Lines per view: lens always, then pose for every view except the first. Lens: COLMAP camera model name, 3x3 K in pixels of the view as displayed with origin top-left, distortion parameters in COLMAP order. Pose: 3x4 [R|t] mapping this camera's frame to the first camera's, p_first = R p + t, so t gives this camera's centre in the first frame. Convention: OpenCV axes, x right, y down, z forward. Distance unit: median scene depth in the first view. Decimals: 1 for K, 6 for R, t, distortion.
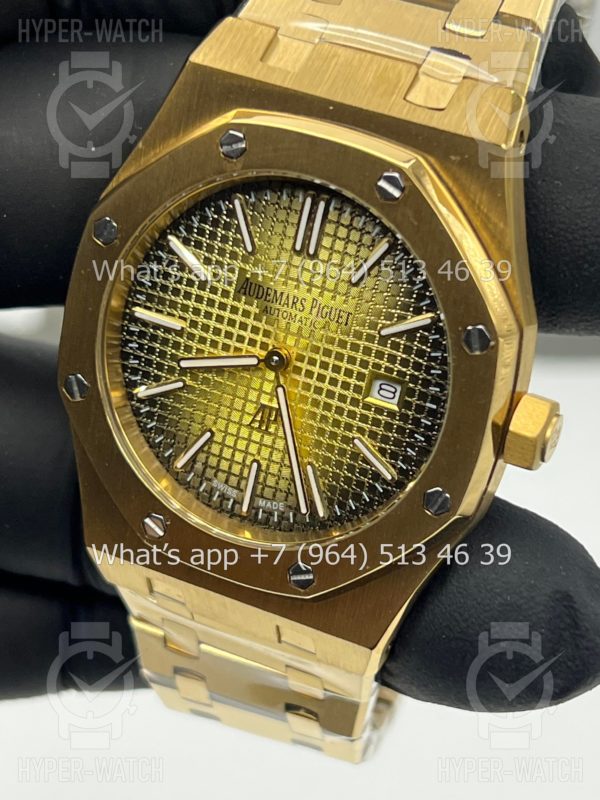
lens RADIAL K [[1831.8, 0, 300.0], [0, 1831.8, 400.0], [0, 0, 1]] dist [0.043470, 0.319660]
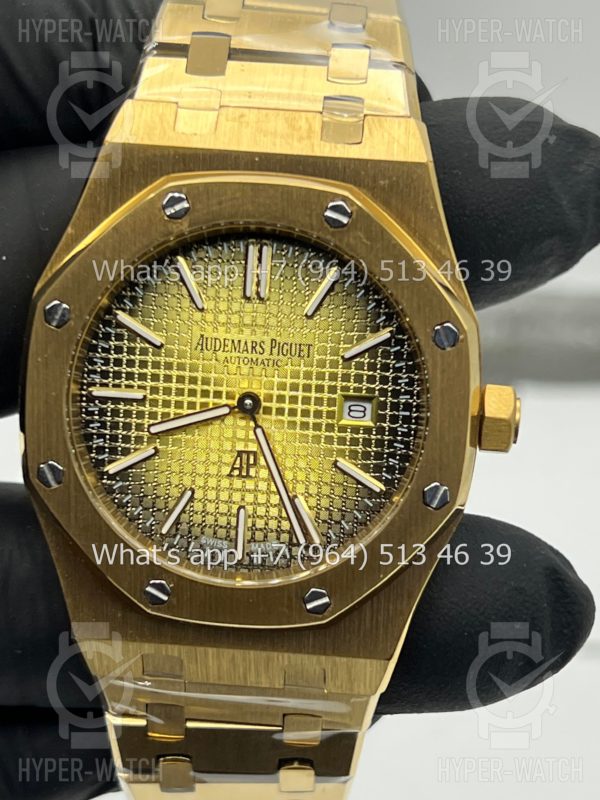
lens RADIAL K [[1831.8, 0, 300.0], [0, 1831.8, 400.0], [0, 0, 1]] dist [0.043470, 0.319660]
pose [[0.934296, -0.181577, 0.306793, -0.303053], [0.223277, 0.968920, -0.106500, 0.093081], [-0.277919, 0.168002, 0.945799, 0.006289]]
